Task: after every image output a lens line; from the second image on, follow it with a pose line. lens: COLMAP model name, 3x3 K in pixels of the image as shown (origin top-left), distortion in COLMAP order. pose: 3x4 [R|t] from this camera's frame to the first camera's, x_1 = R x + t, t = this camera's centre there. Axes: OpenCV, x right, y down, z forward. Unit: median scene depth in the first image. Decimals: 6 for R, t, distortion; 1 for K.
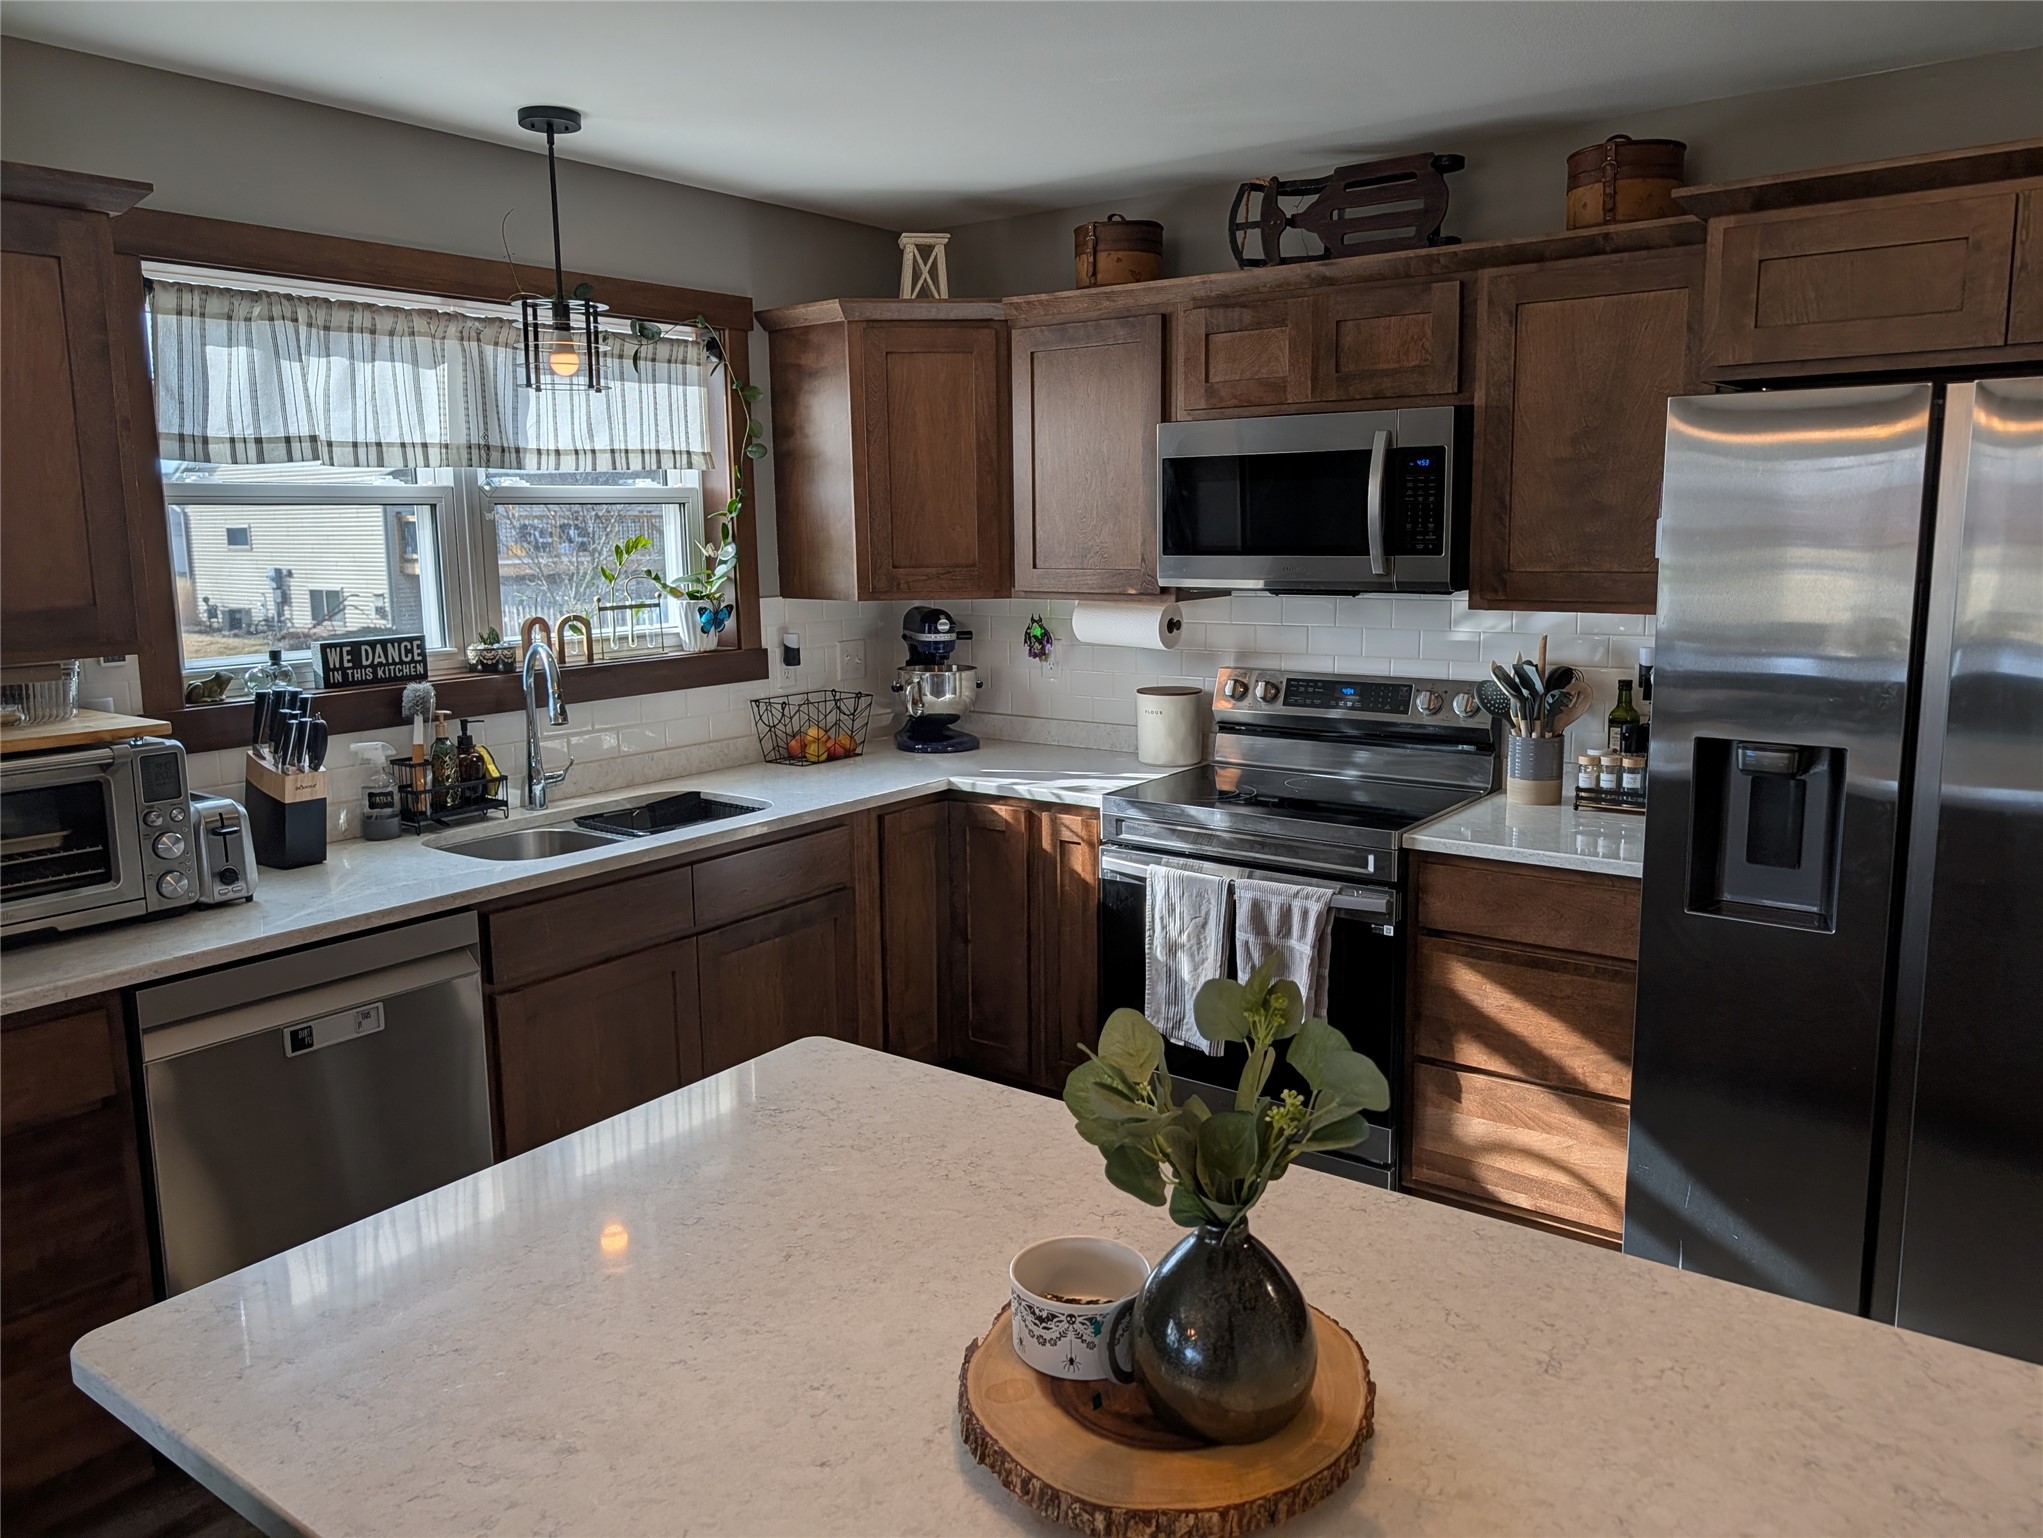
lens RADIAL K [[1471.4, 0, 1028.4], [0, 1471.4, 736.1], [0, 0, 1]] dist [0.021269, -0.015107]
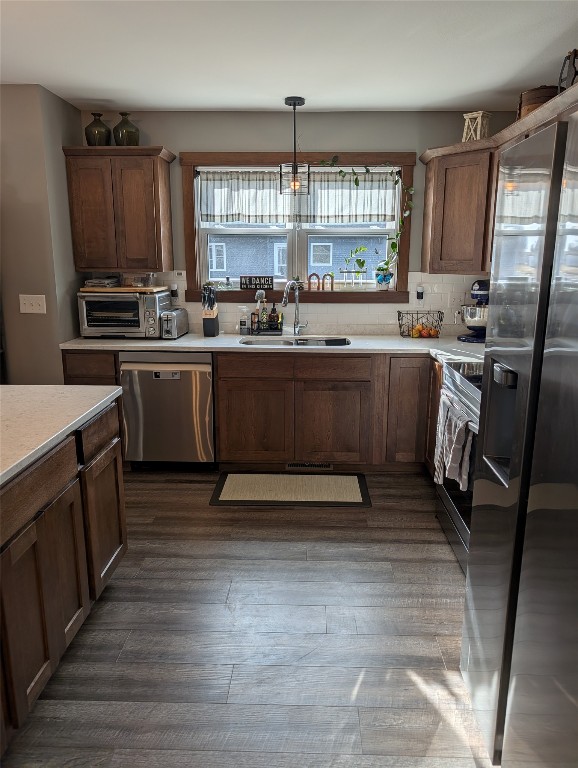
lens RADIAL K [[550.9, 0, 304.0], [0, 550.9, 382.7], [0, 0, 1]] dist [0.027557, -0.031147]
pose [[0.581012, 0.193482, -0.790563, 0.594009], [-0.133556, 0.980831, 0.141893, -0.018942], [0.802862, 0.023143, 0.595715, 0.323118]]
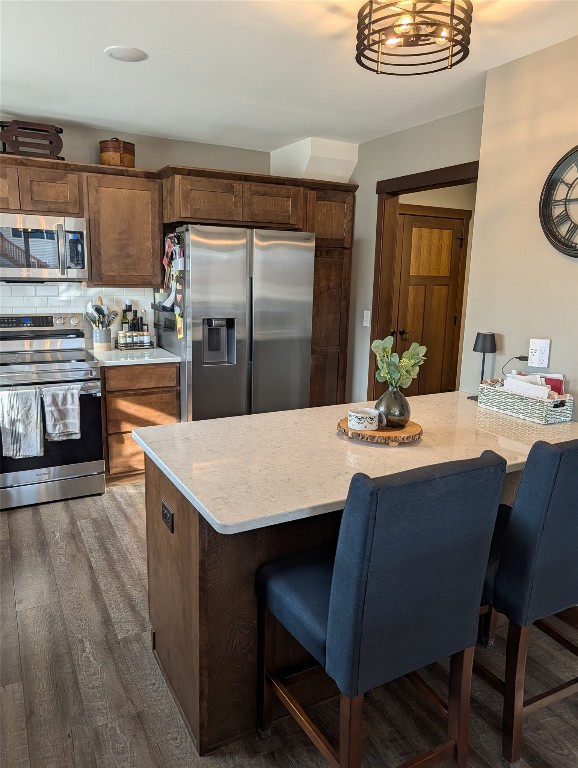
lens RADIAL K [[550.9, 0, 288.2], [0, 550.9, 380.2], [0, 0, 1]] dist [0.027557, -0.031147]
pose [[0.419988, -0.153501, 0.894454, -0.527262], [0.107939, 0.987045, 0.118709, 0.009615], [-0.901088, 0.046690, 0.431116, 0.147770]]
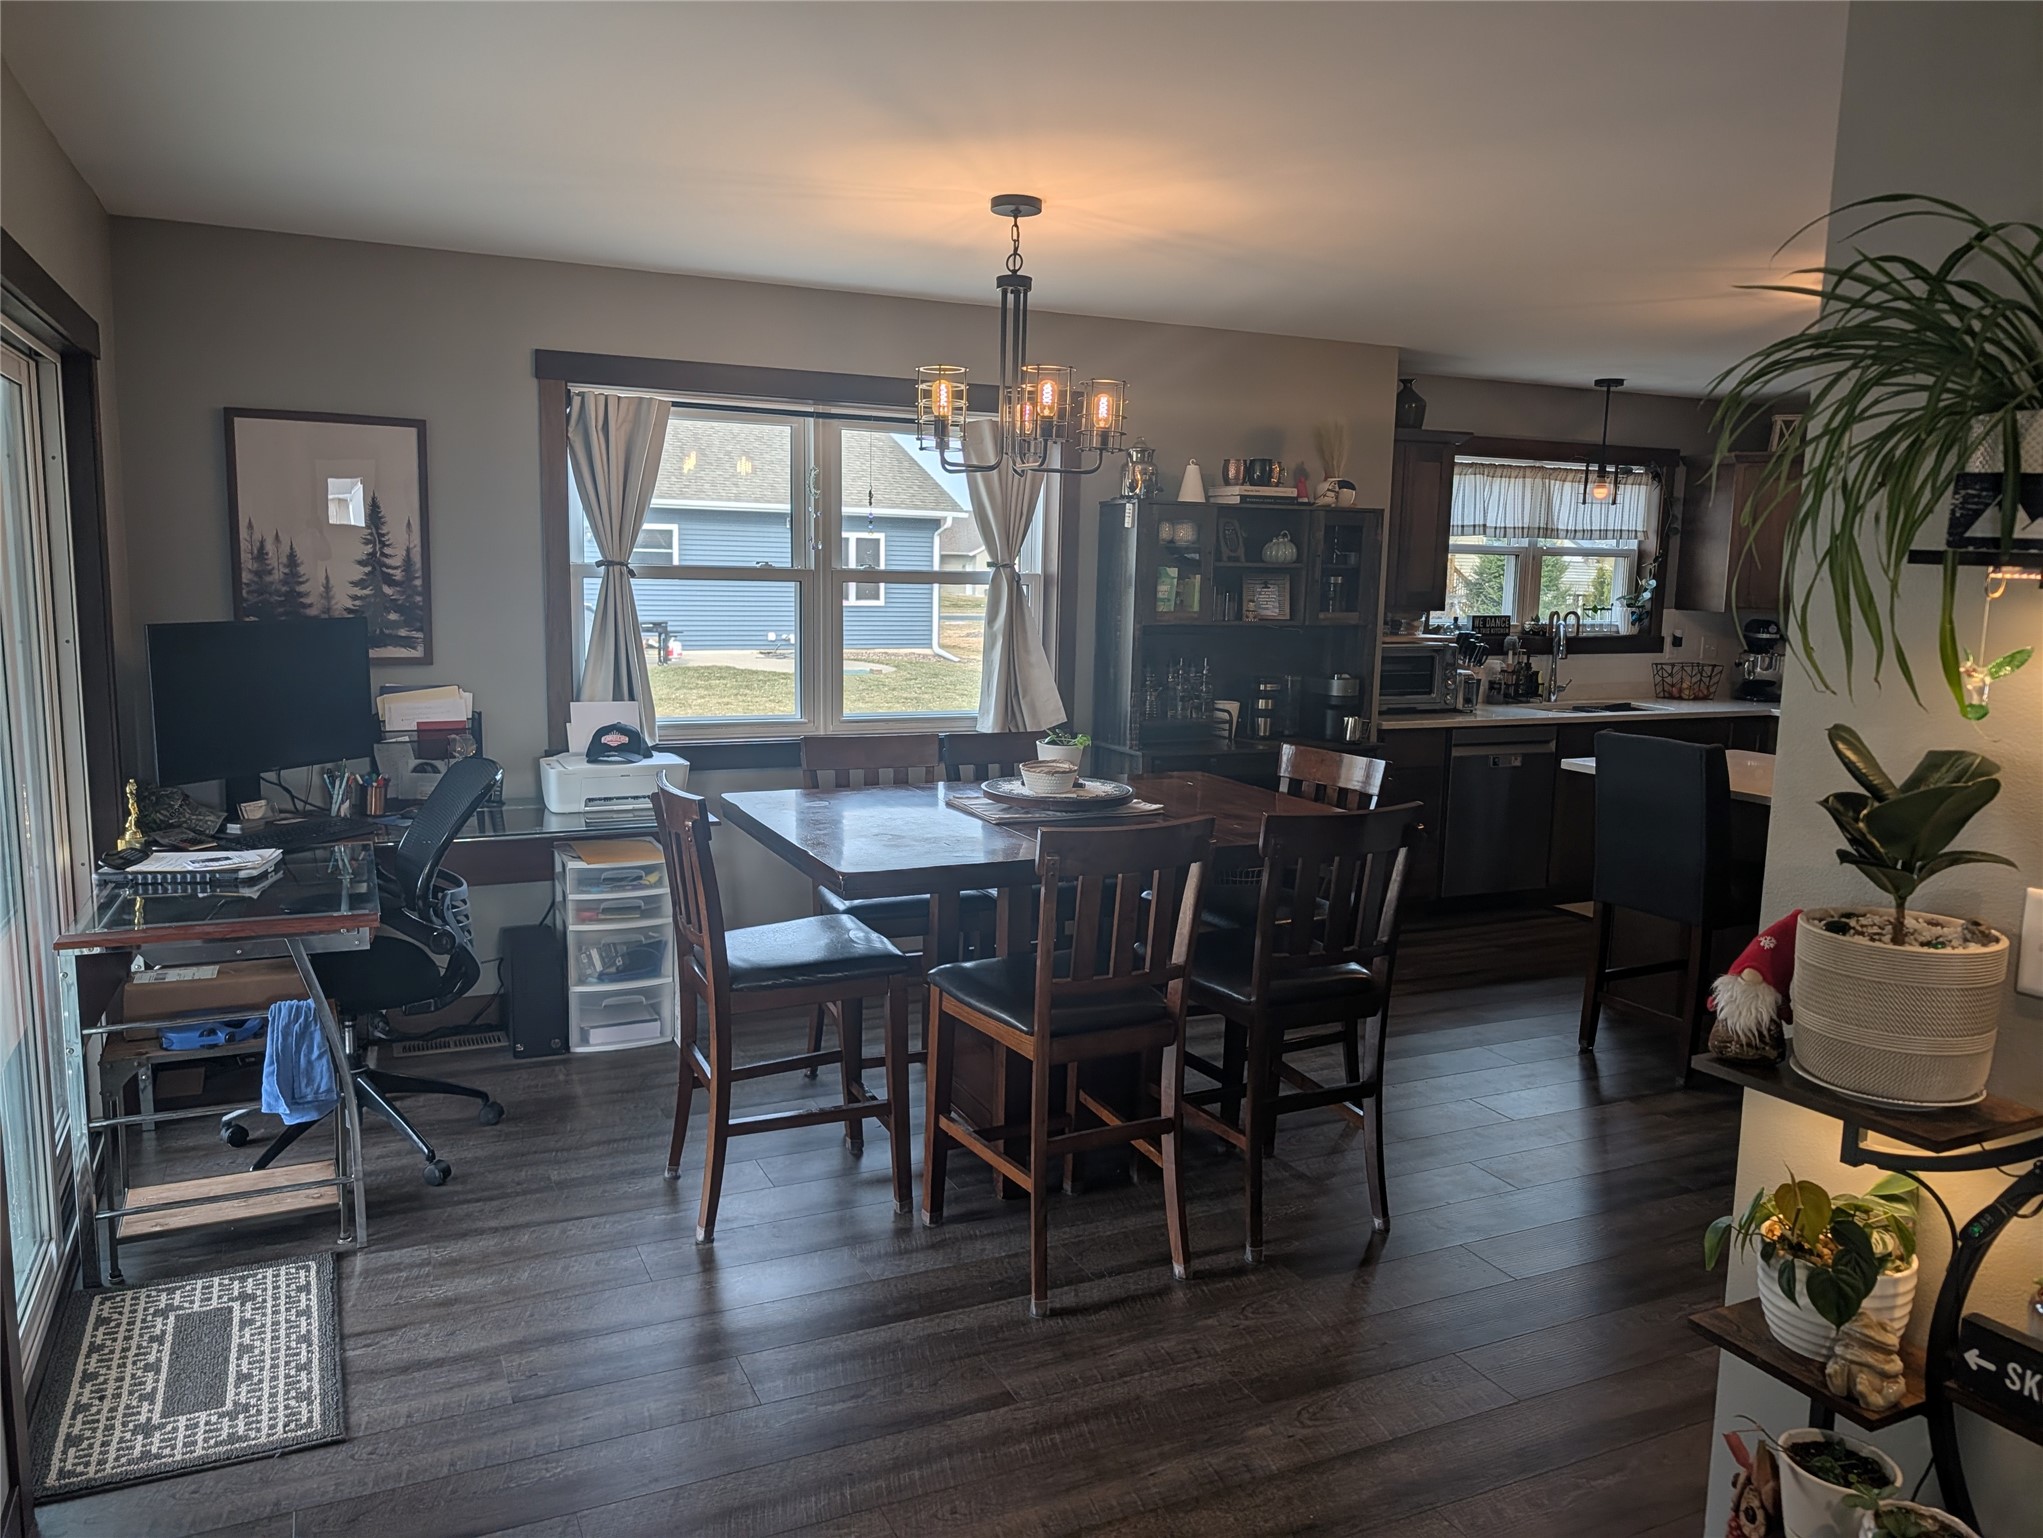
lens RADIAL K [[1471.4, 0, 1010.1], [0, 1471.4, 781.1], [0, 0, 1]] dist [0.021269, -0.015107]
pose [[0.881528, 0.096969, -0.462067, -0.032240], [-0.097672, 0.994965, 0.022465, 0.185091], [0.461918, 0.025327, 0.886561, -1.179890]]
